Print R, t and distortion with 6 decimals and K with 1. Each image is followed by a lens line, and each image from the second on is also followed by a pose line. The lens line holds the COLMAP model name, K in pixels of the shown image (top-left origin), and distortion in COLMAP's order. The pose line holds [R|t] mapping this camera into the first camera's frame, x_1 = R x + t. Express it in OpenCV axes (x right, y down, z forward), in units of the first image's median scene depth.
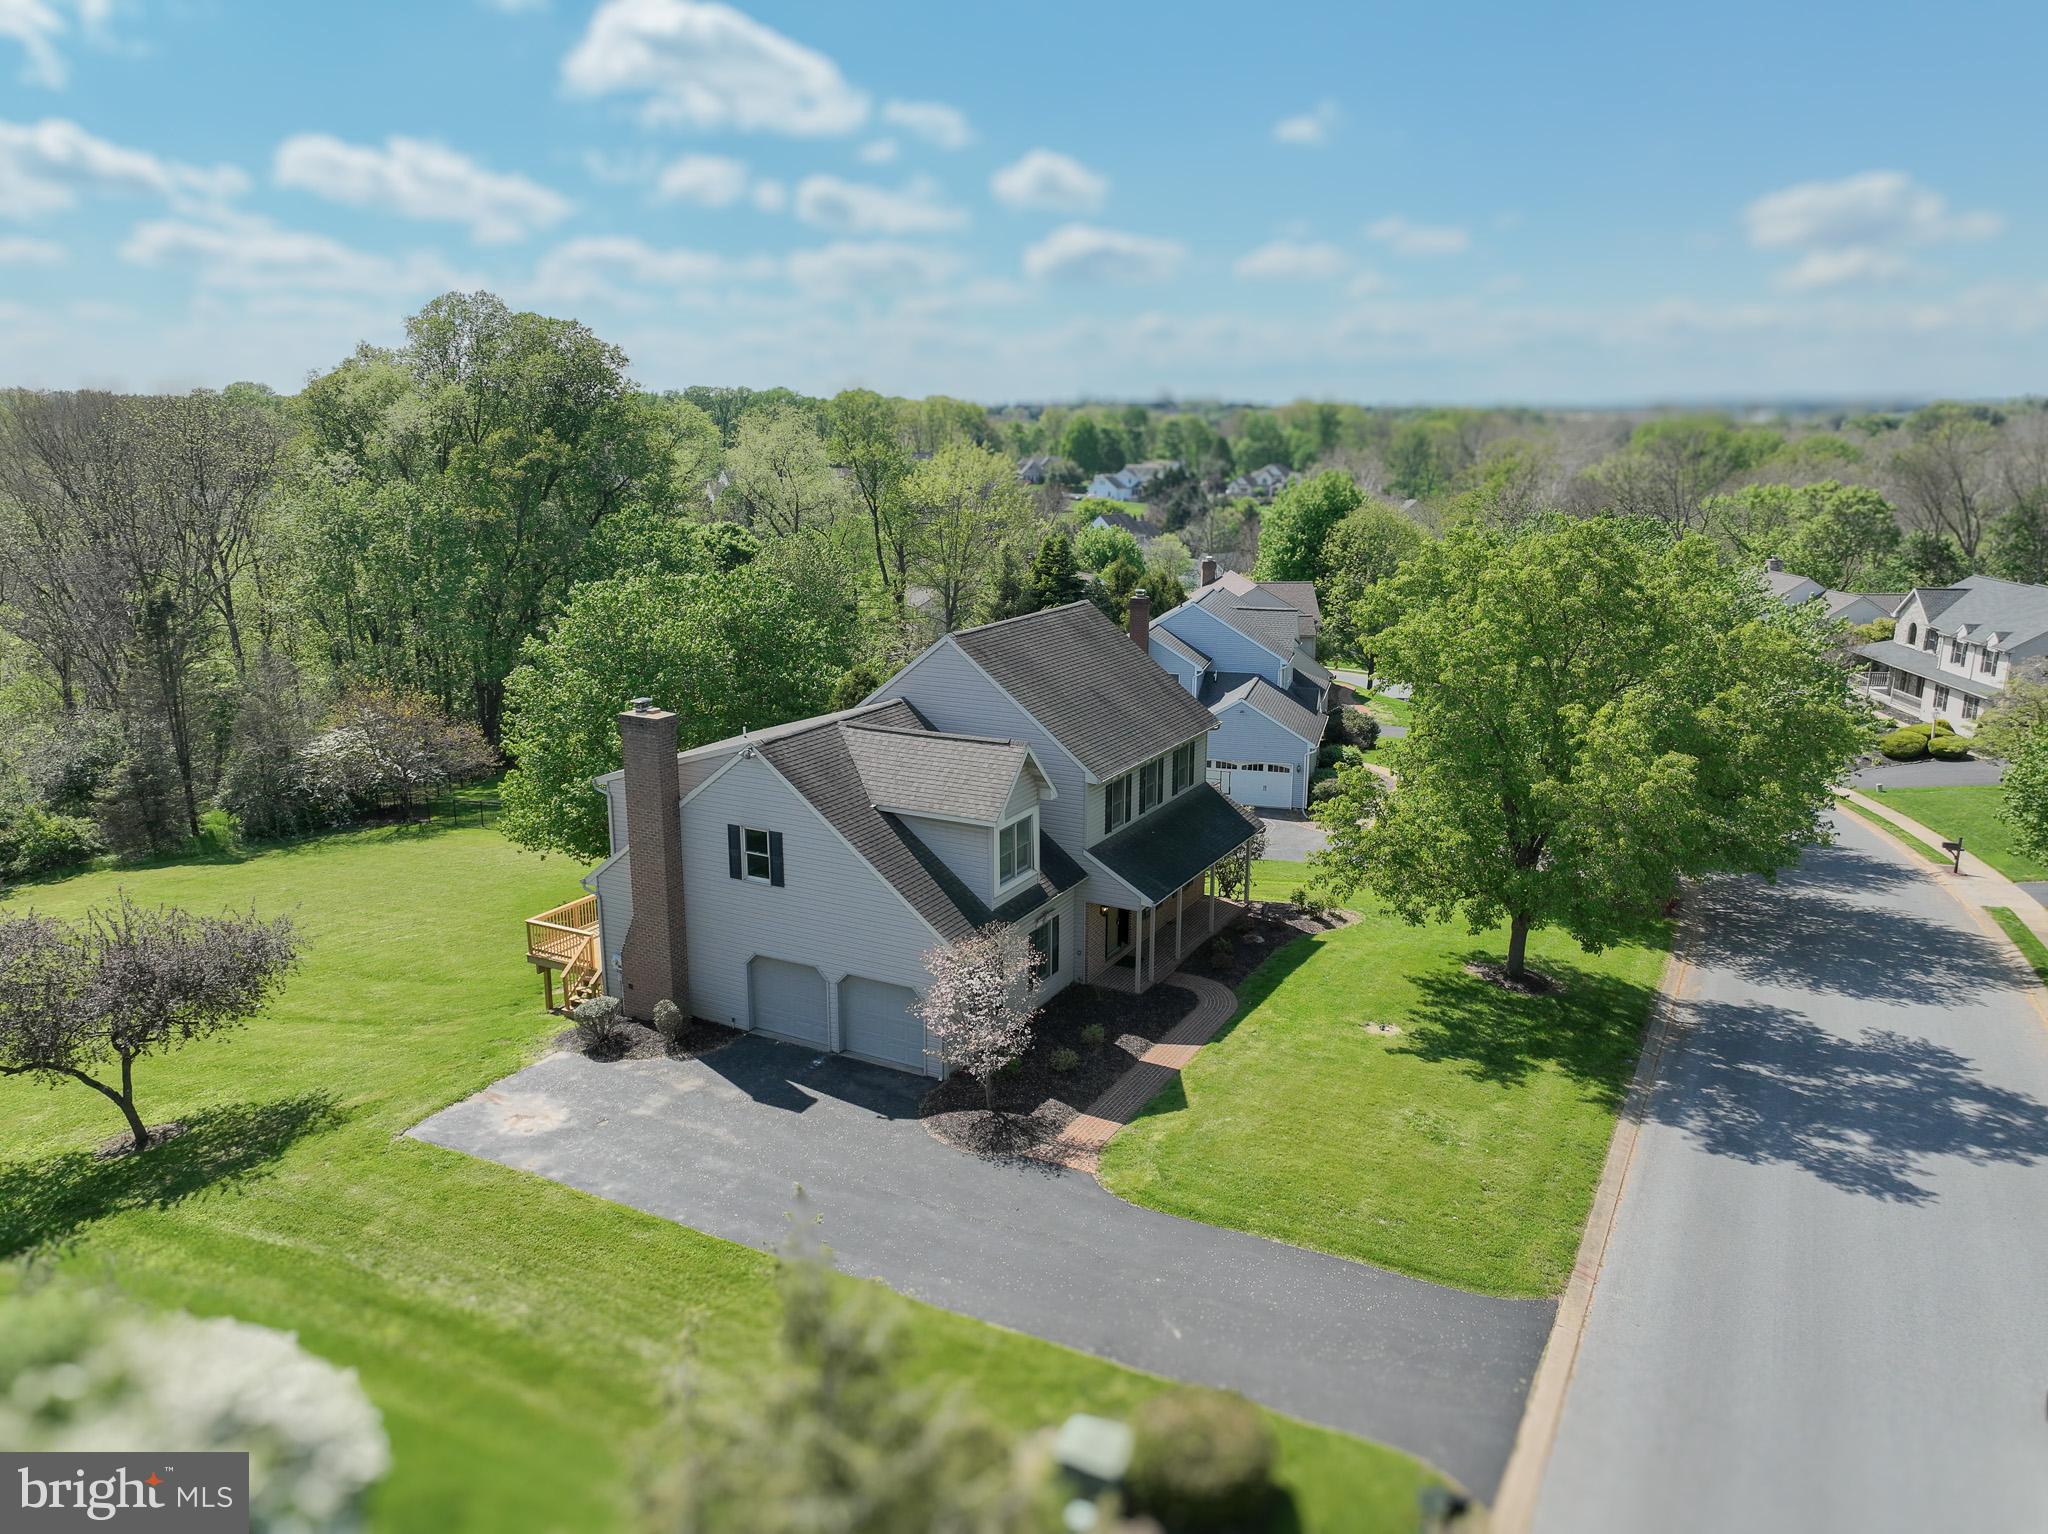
lens RADIAL K [[1446.9, 0, 1028.6], [0, 1446.9, 763.6], [0, 0, 1]] dist [-0.002167, 0.023621]
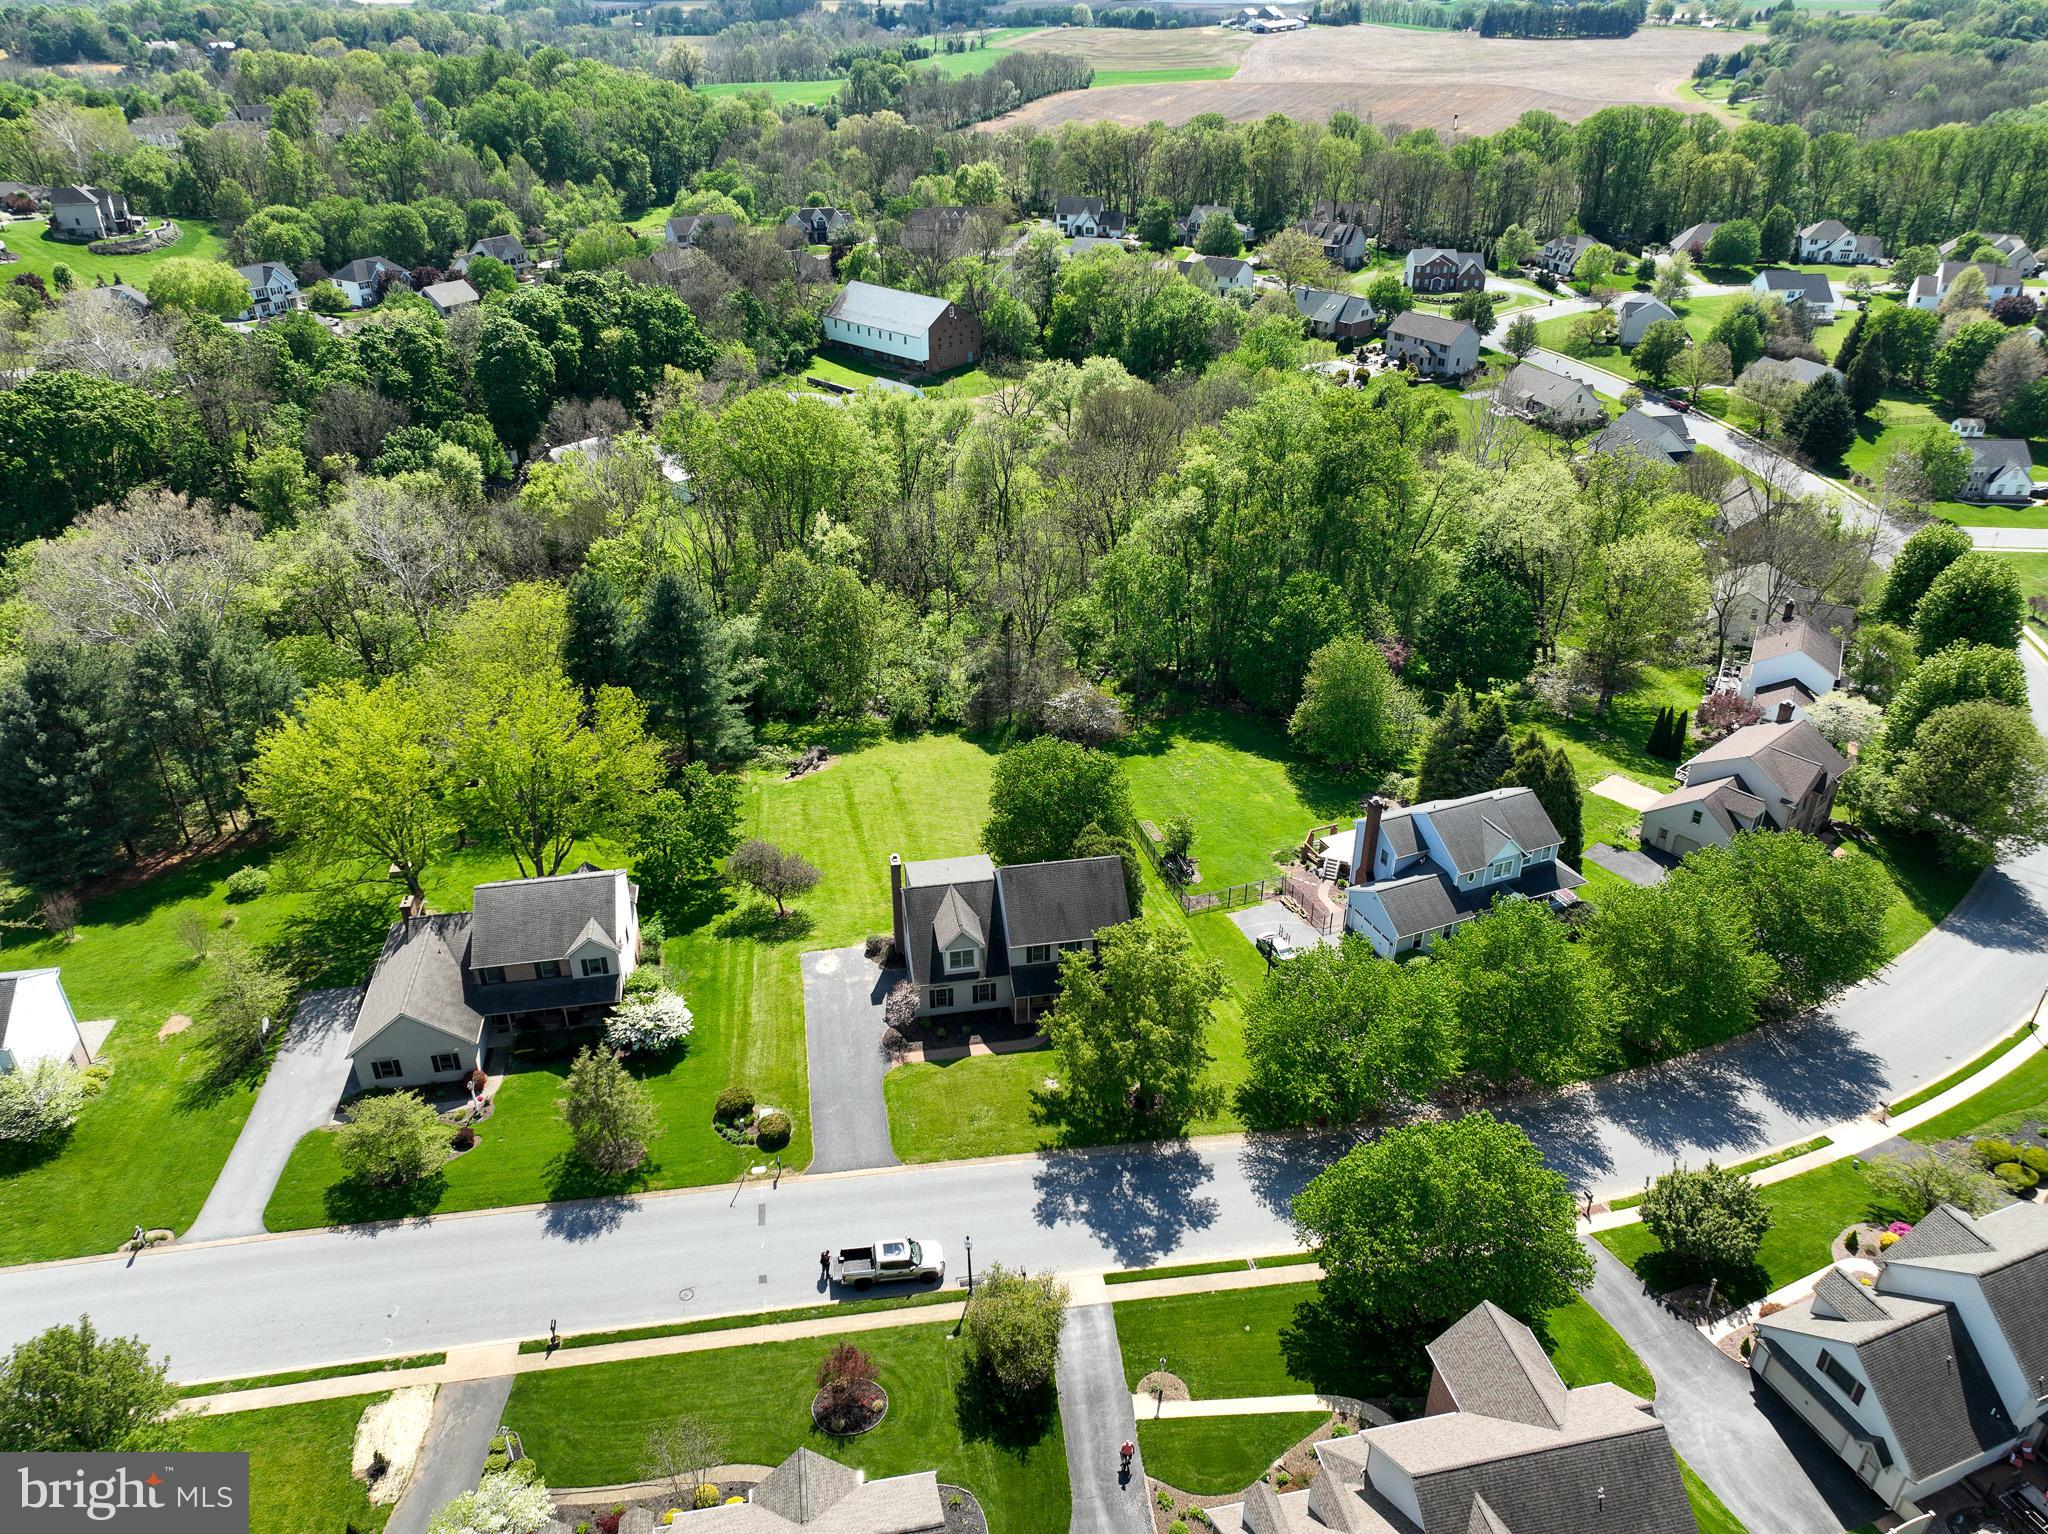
lens RADIAL K [[1446.9, 0, 1028.6], [0, 1446.9, 763.6], [0, 0, 1]] dist [-0.002167, 0.023621]
pose [[0.619837, 0.386020, -0.683220, 1.657293], [-0.182368, 0.917665, 0.353033, -1.172078], [0.763245, -0.094225, 0.639201, -0.595353]]
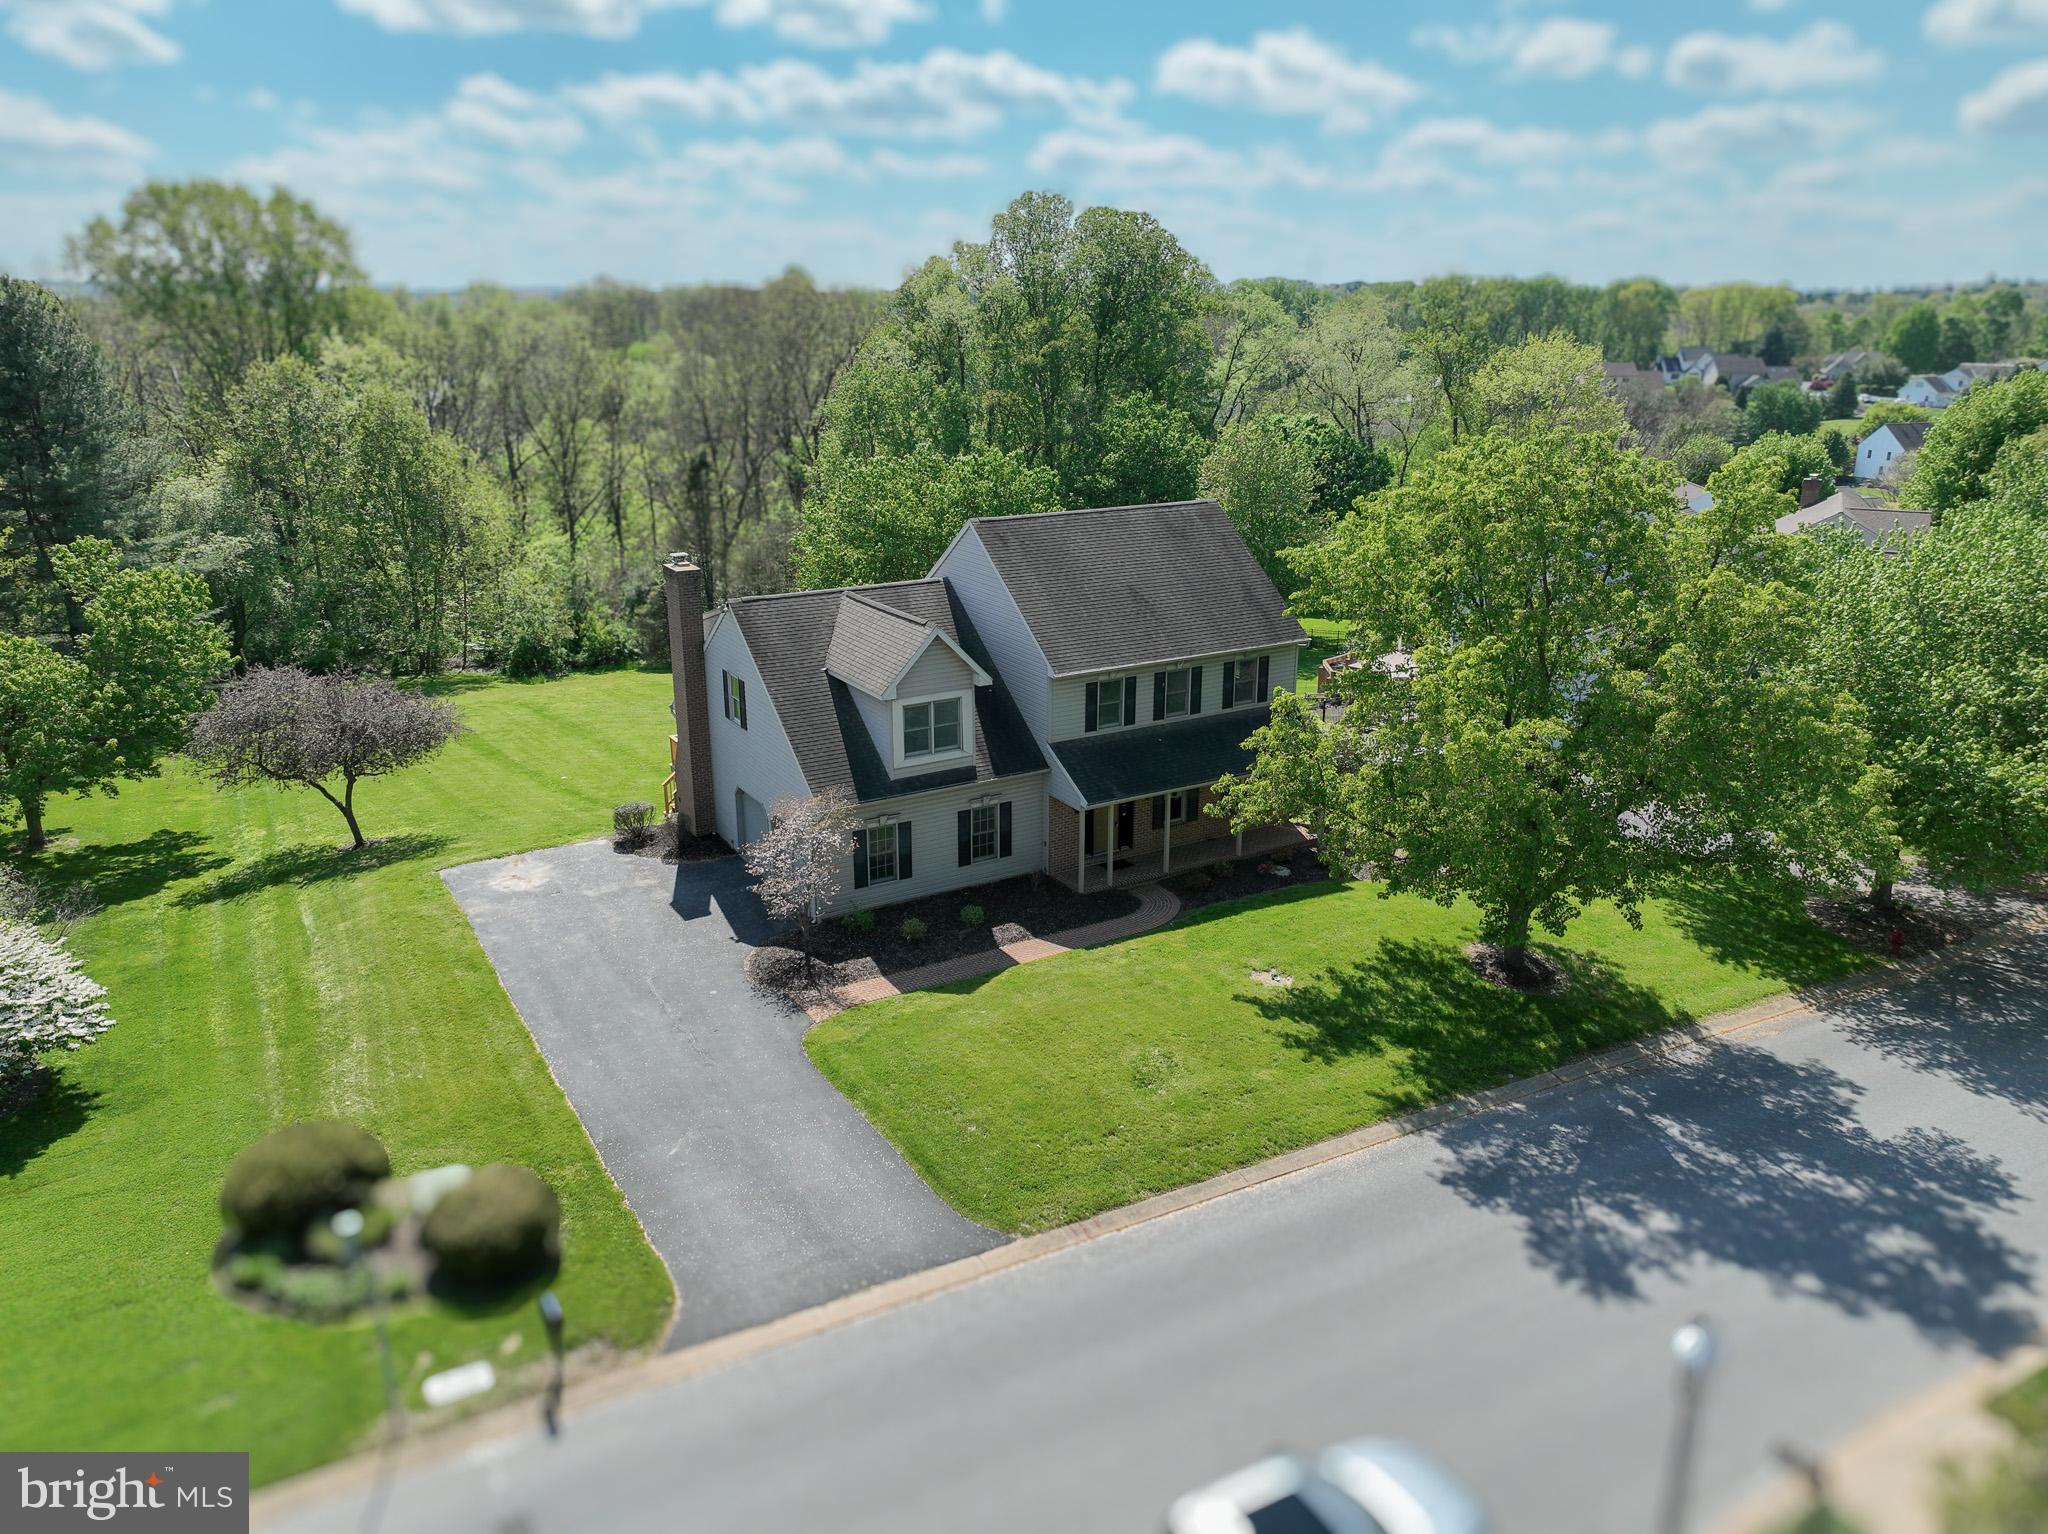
lens RADIAL K [[1441.7, 0, 1024.0], [0, 1441.7, 767.0], [0, 0, 1]] dist [0.000992, 0.008391]
pose [[0.856918, 0.153649, -0.492019, 0.507326], [-0.117118, 0.987611, 0.104437, -0.025968], [0.501970, -0.031869, 0.864298, 0.118072]]
